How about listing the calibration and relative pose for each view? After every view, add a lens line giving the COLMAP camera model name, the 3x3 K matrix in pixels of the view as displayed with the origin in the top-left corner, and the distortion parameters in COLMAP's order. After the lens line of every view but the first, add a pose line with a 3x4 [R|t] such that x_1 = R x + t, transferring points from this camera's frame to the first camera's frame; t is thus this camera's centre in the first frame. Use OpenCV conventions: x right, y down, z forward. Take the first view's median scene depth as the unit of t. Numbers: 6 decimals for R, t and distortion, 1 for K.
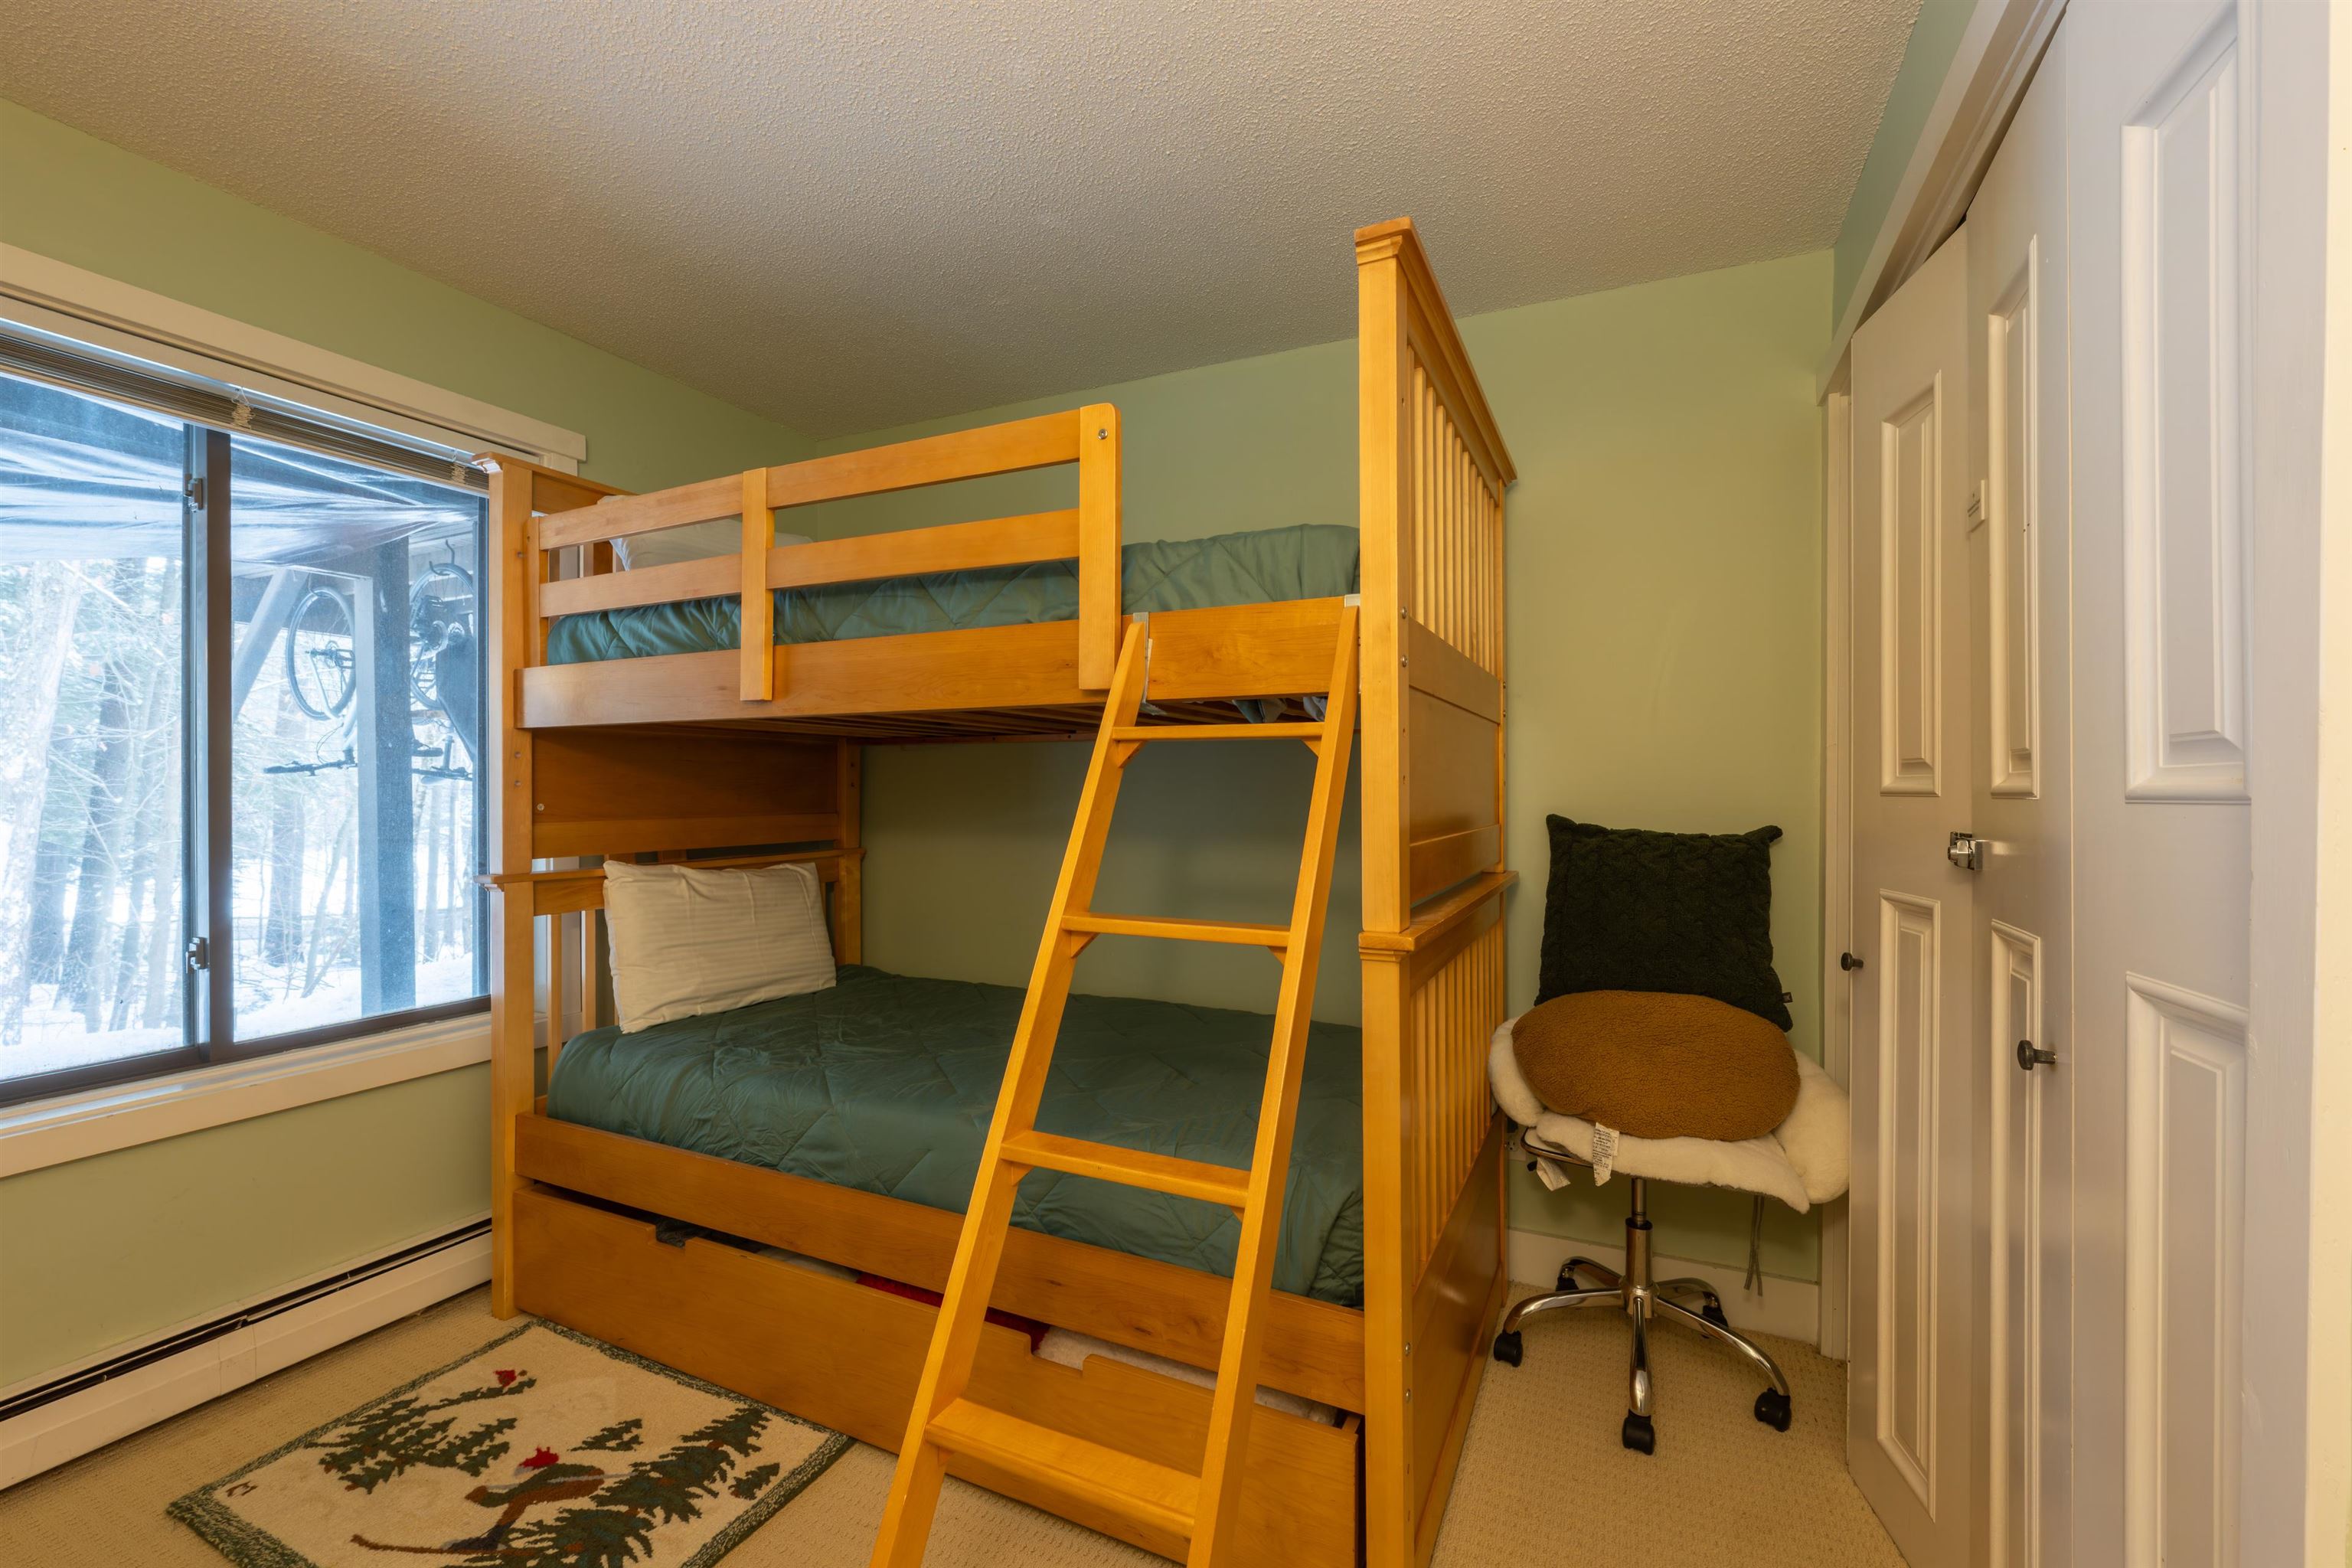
lens RADIAL K [[938.4, 0, 1182.6], [0, 938.4, 789.1], [0, 0, 1]] dist [-0.002902, 0.000080]
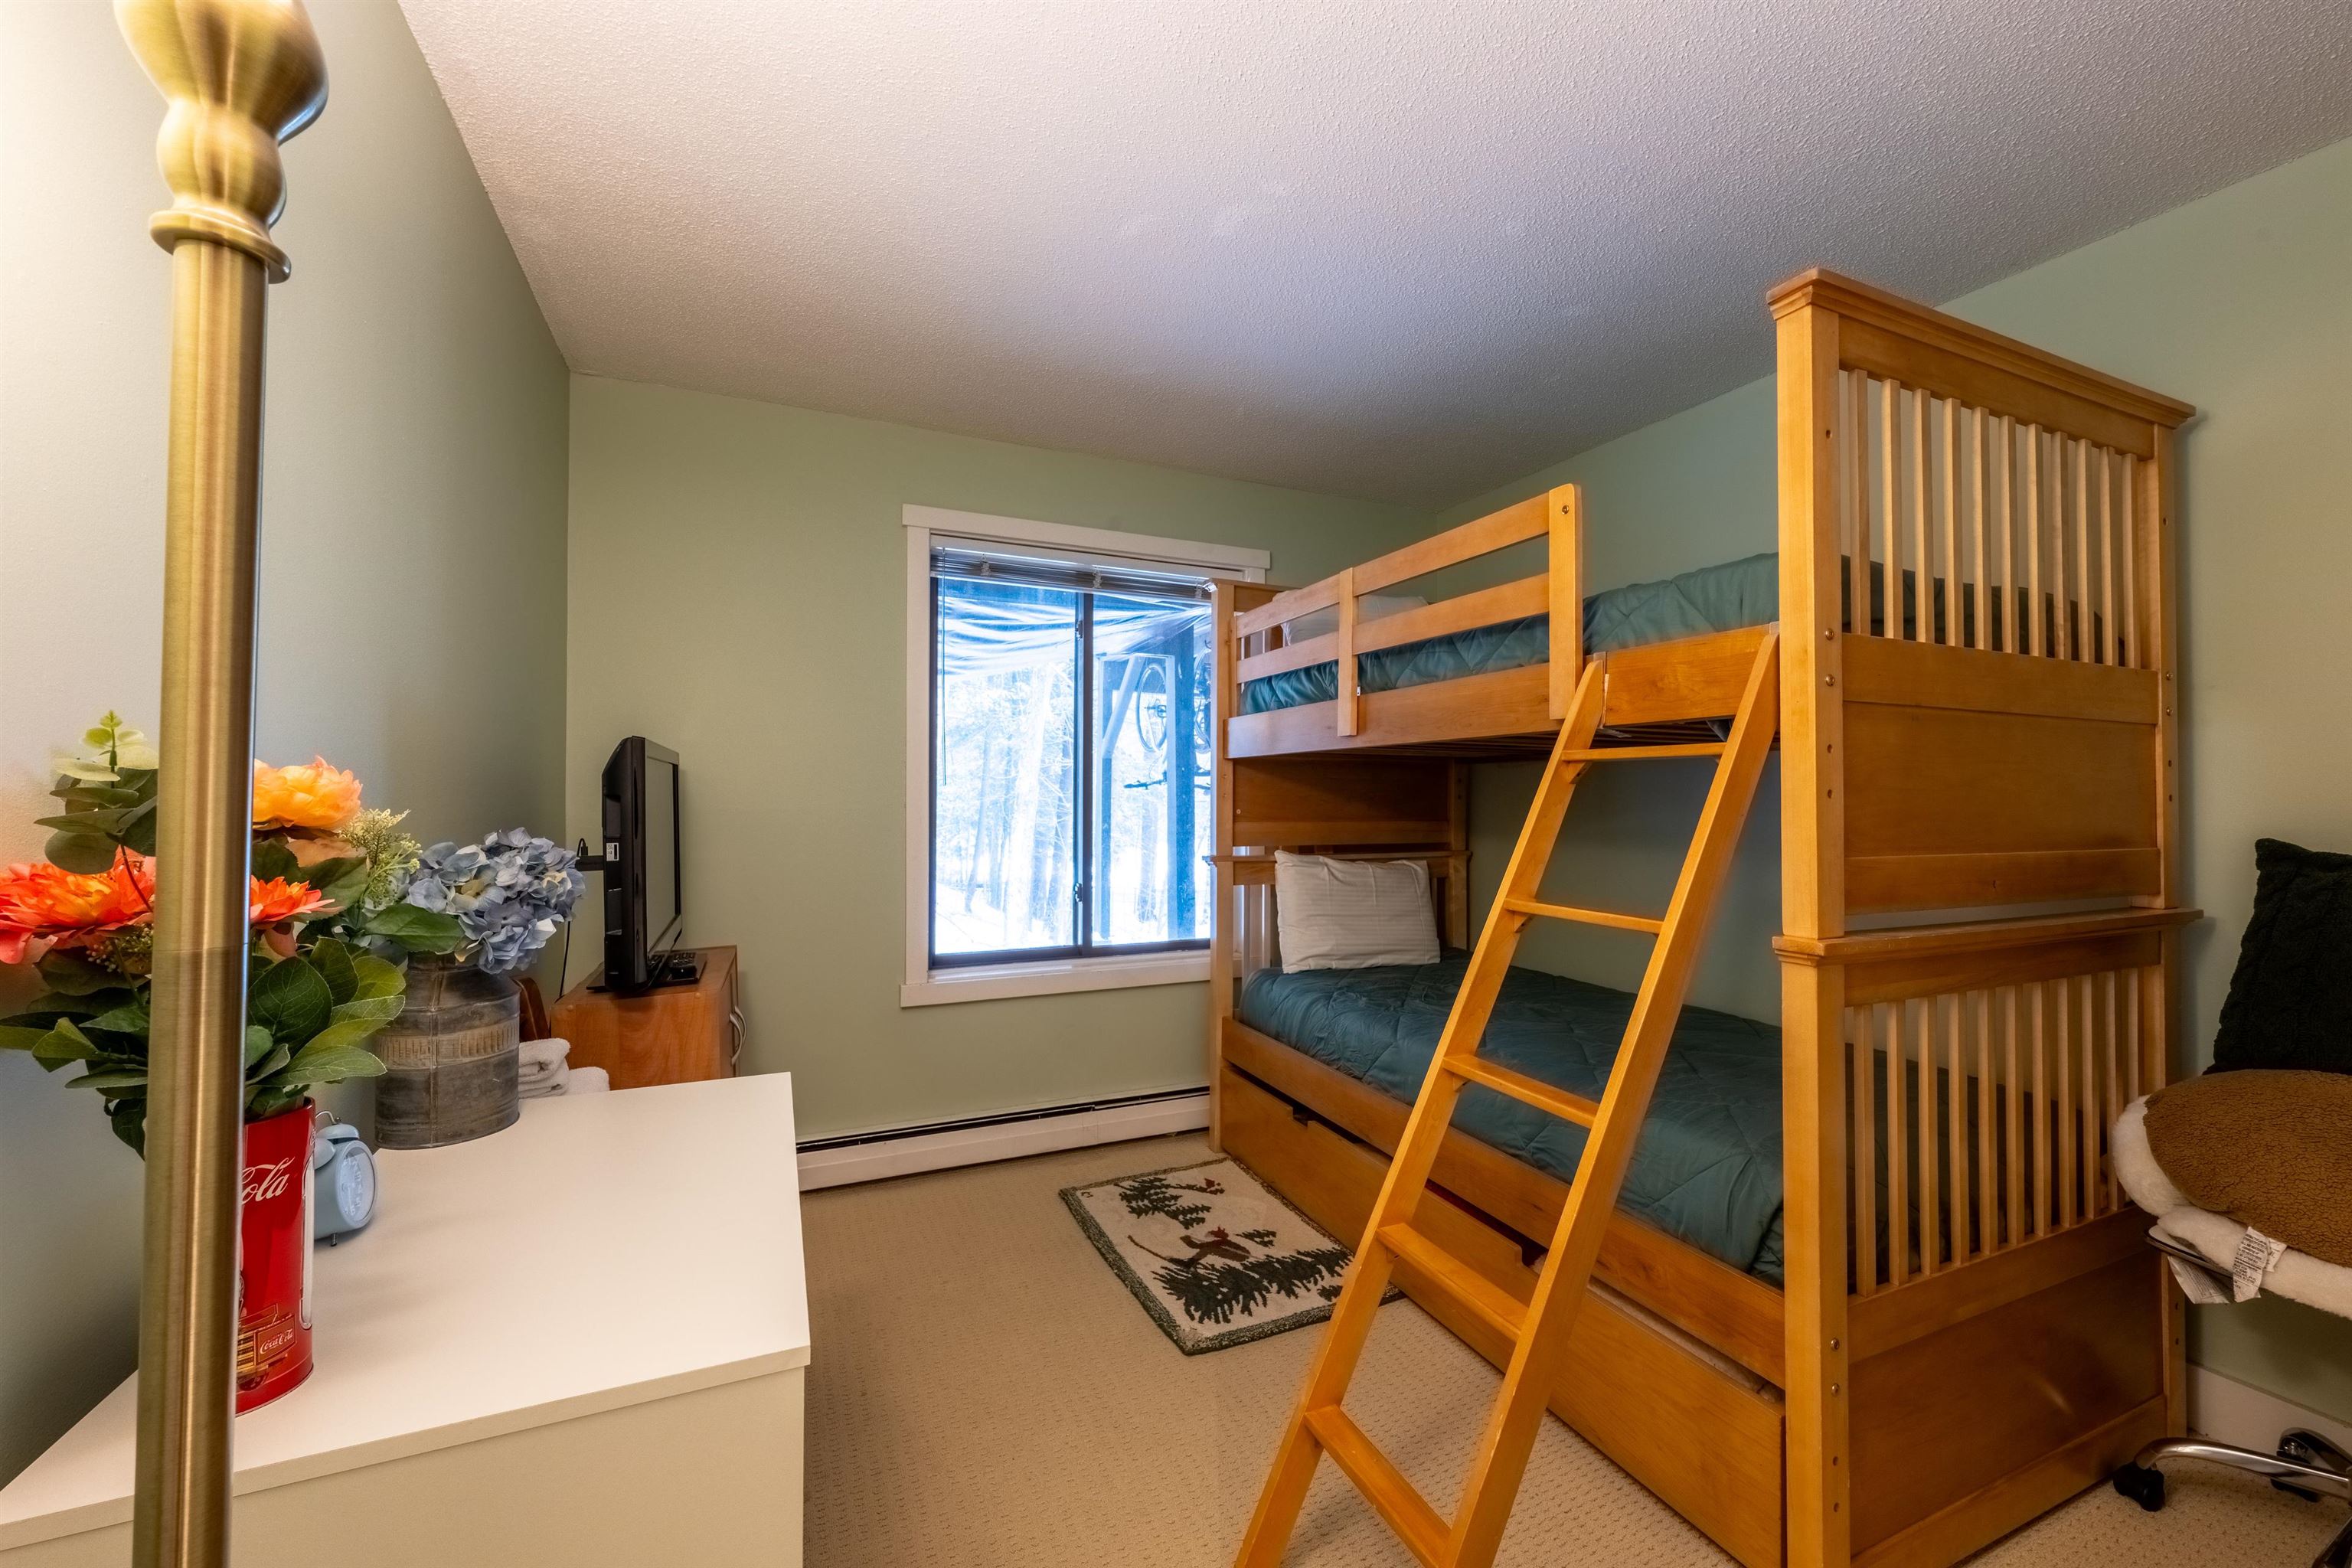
lens RADIAL K [[927.0, 0, 1176.0], [0, 927.0, 784.0], [0, 0, 1]] dist [-0.004036, -0.000134]
pose [[0.739380, -0.006426, -0.673258, 0.273609], [-0.005777, 0.999857, -0.015888, -0.000337], [0.673264, 0.015636, 0.739237, -0.175825]]
